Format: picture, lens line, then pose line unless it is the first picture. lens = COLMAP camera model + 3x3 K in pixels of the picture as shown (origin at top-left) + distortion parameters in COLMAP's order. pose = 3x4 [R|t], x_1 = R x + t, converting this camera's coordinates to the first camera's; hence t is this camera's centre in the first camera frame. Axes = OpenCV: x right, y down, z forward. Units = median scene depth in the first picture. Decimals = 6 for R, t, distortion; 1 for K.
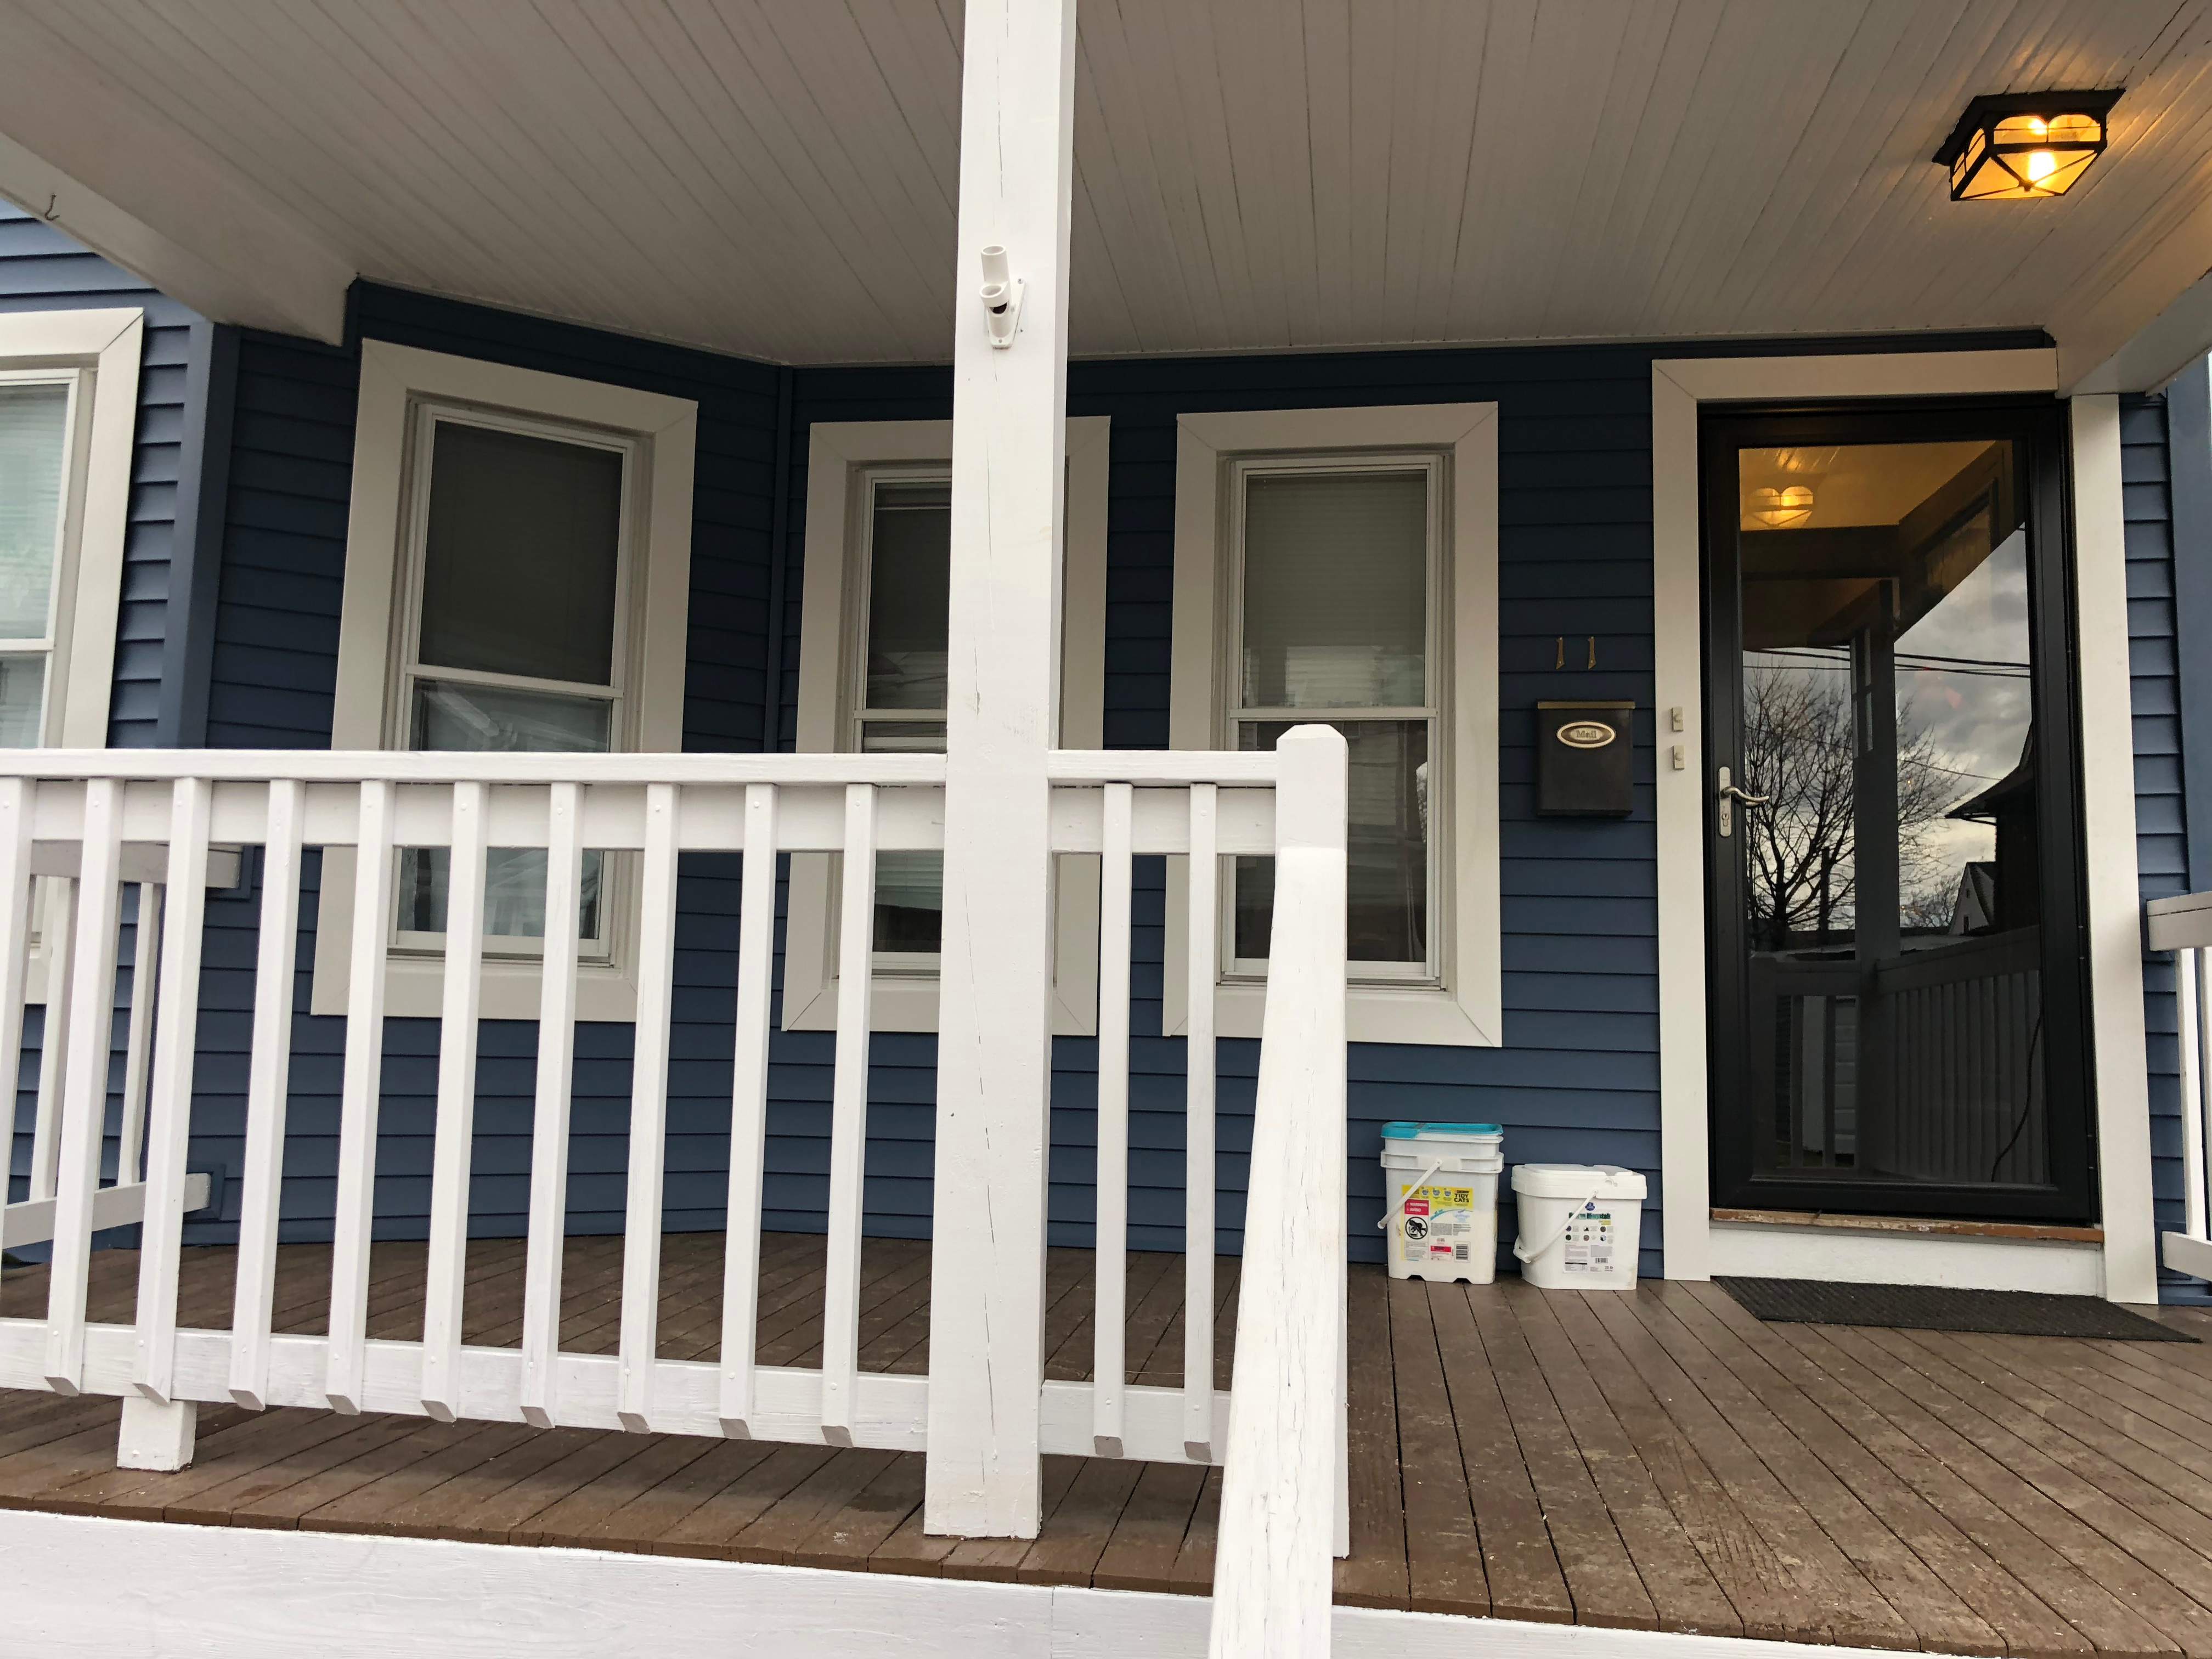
lens RADIAL K [[1791.6, 0, 1105.5], [0, 1791.6, 820.3], [0, 0, 1]] dist [0.055397, -0.057767]
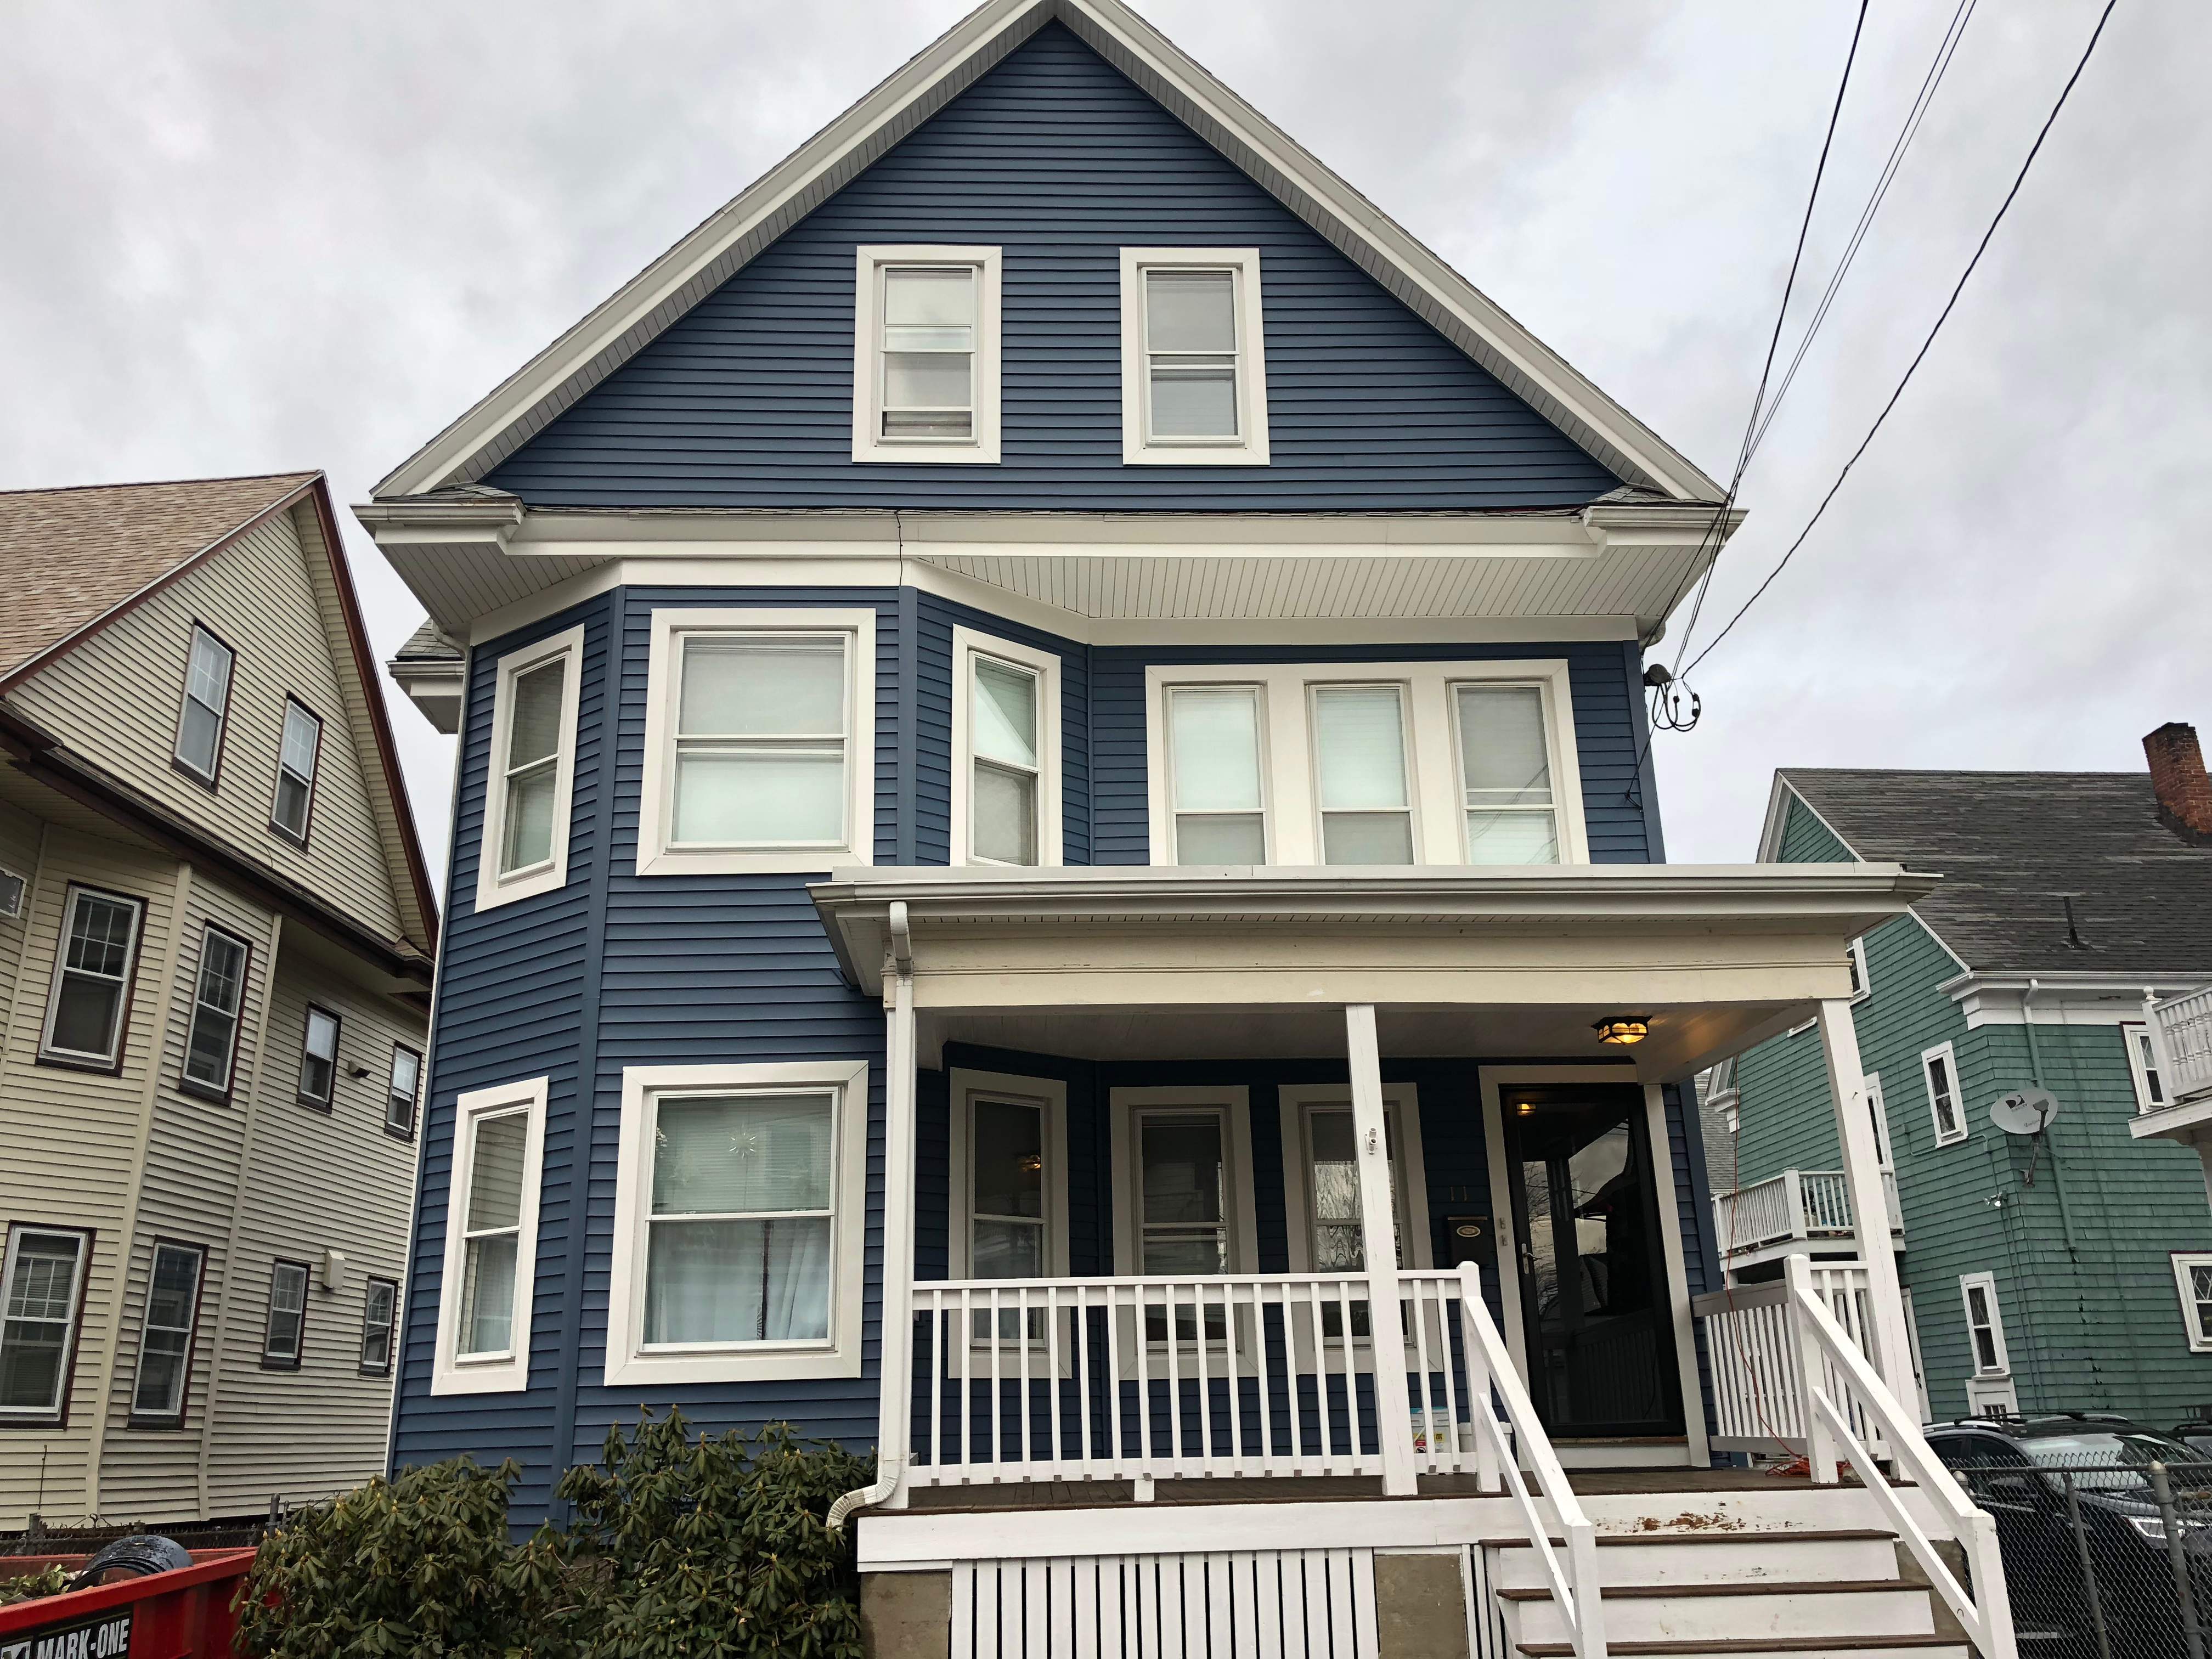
lens RADIAL K [[1791.6, 0, 1110.7], [0, 1791.6, 836.8], [0, 0, 1]] dist [0.055397, -0.057767]
pose [[0.980425, 0.012325, 0.196506, -0.761180], [0.027698, 0.979481, -0.199624, -0.110288], [-0.194934, 0.201159, 0.959967, -1.466199]]
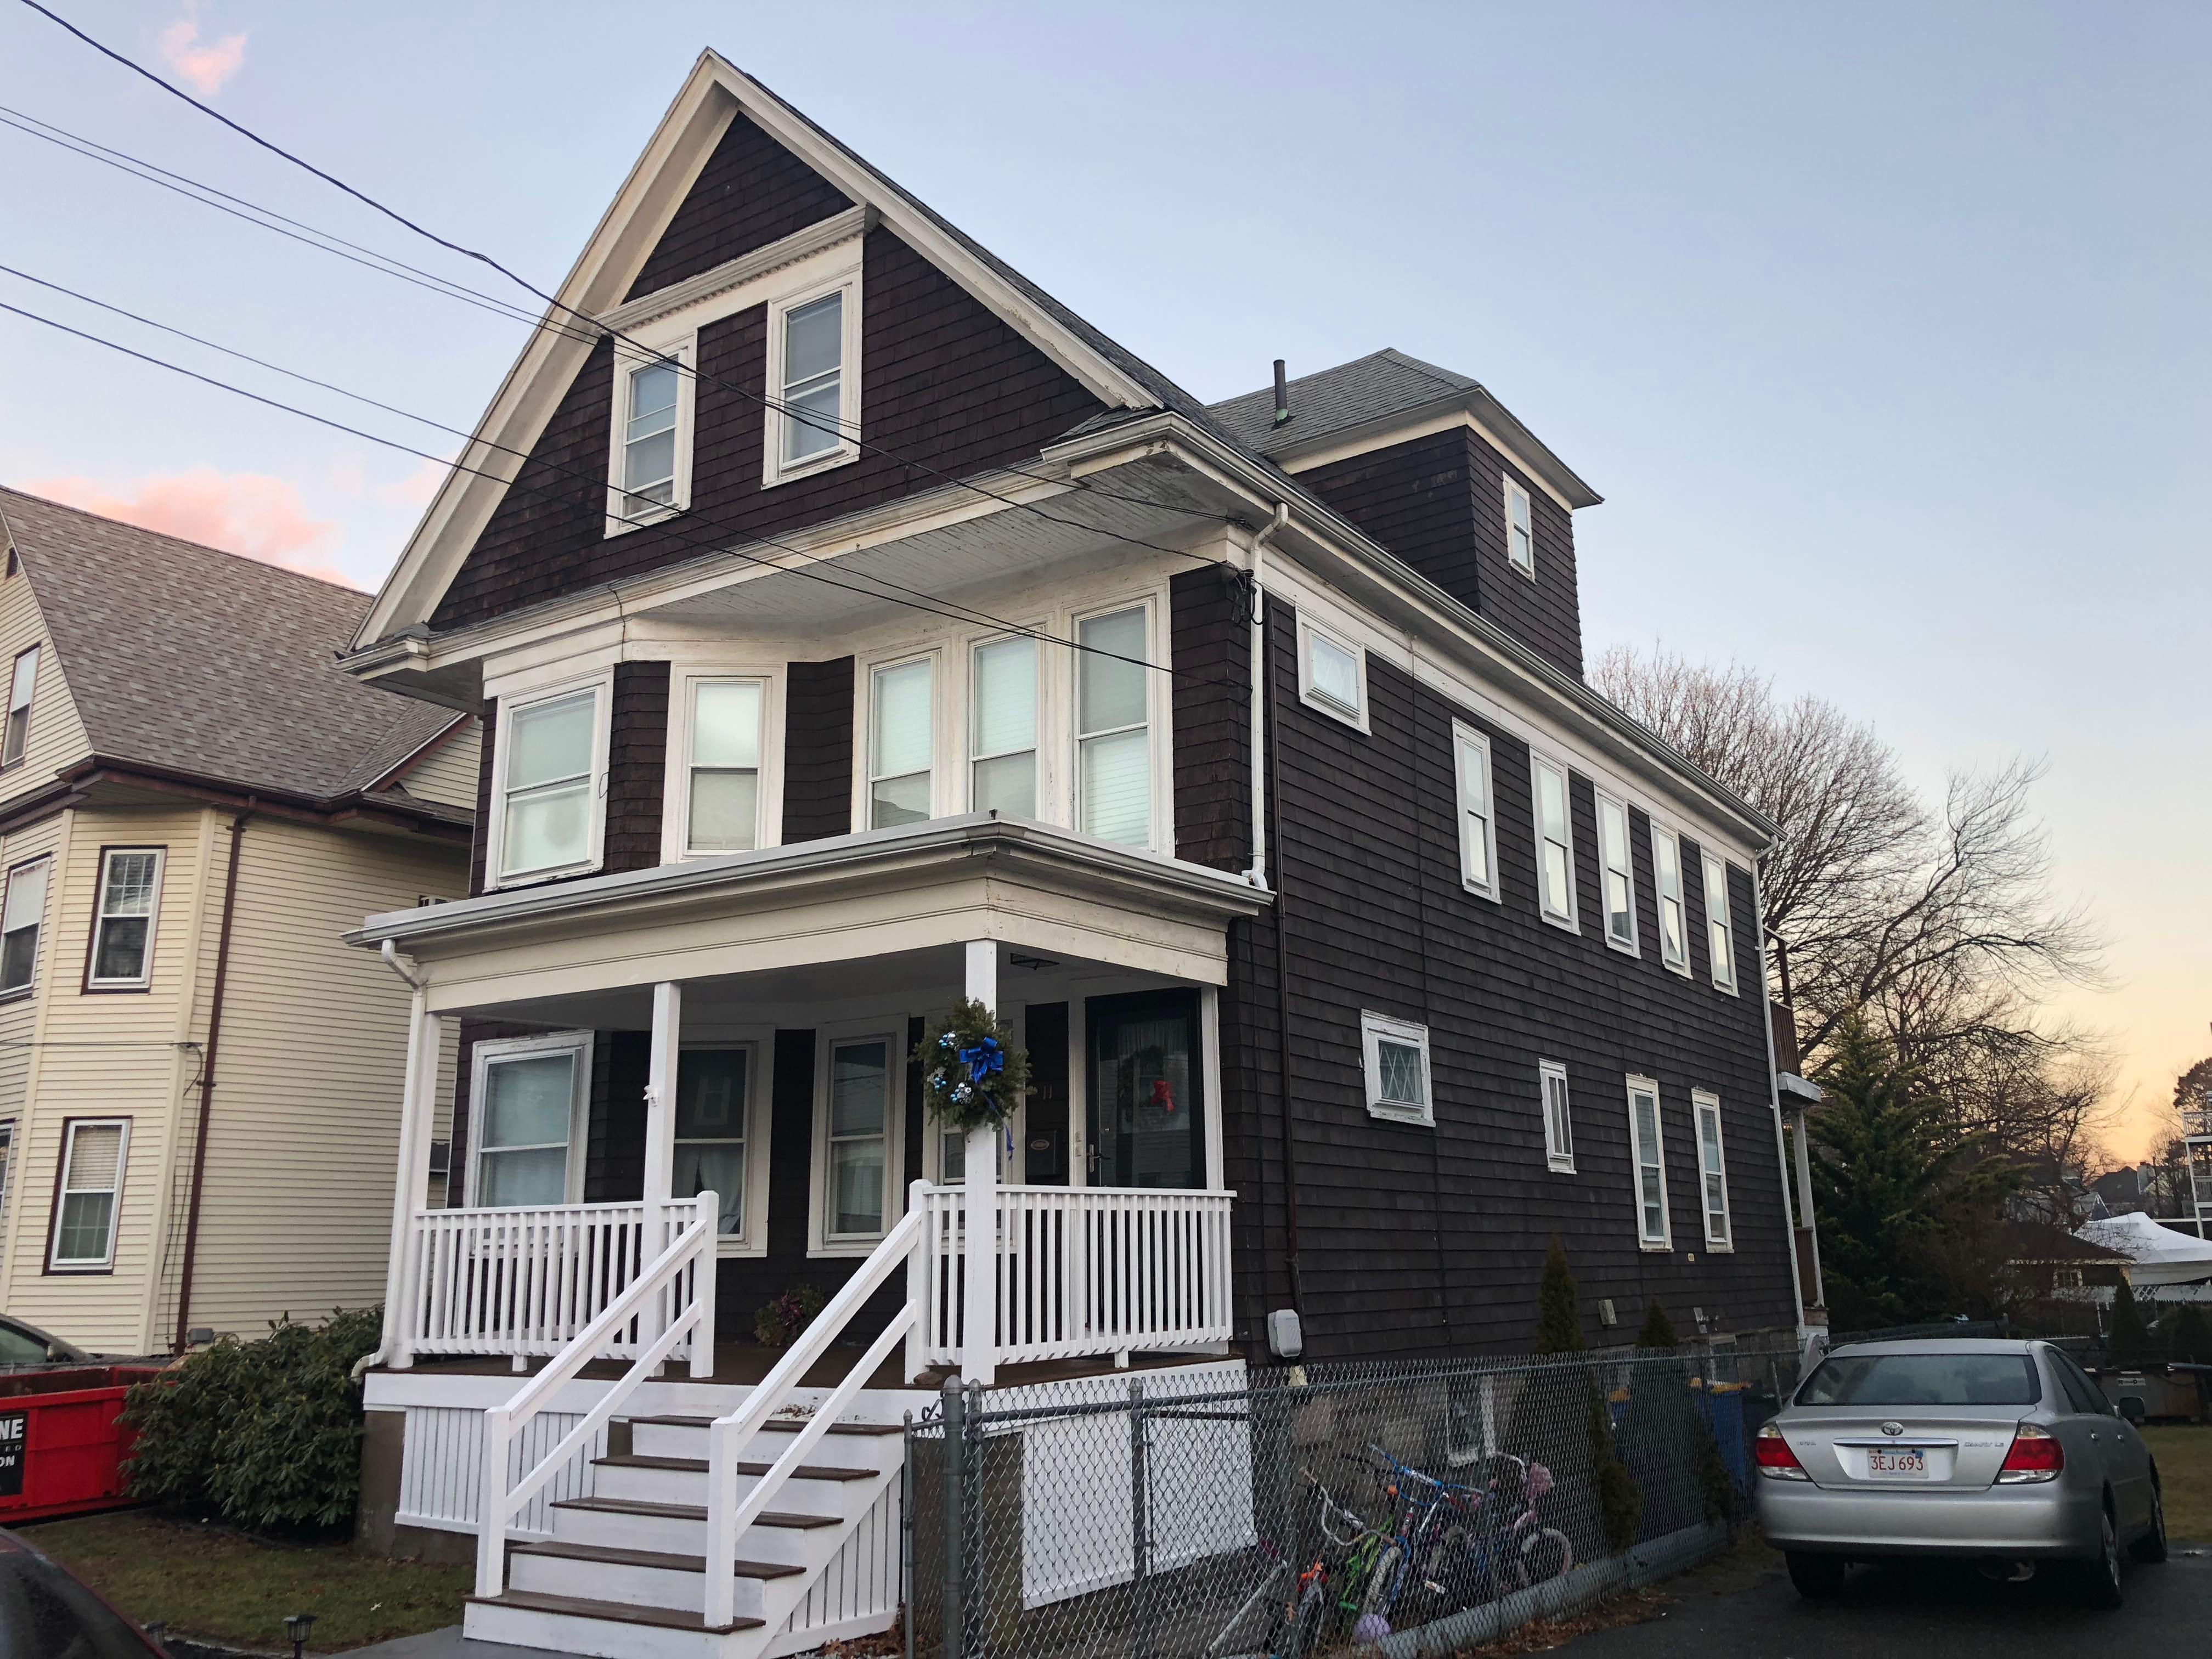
lens RADIAL K [[1791.6, 0, 1093.2], [0, 1791.6, 823.6], [0, 0, 1]] dist [0.055397, -0.057767]
pose [[0.903650, -0.134723, -0.406531, 1.669118], [0.084686, 0.986700, -0.138747, -0.145628], [0.419816, 0.090952, 0.903041, -1.552050]]
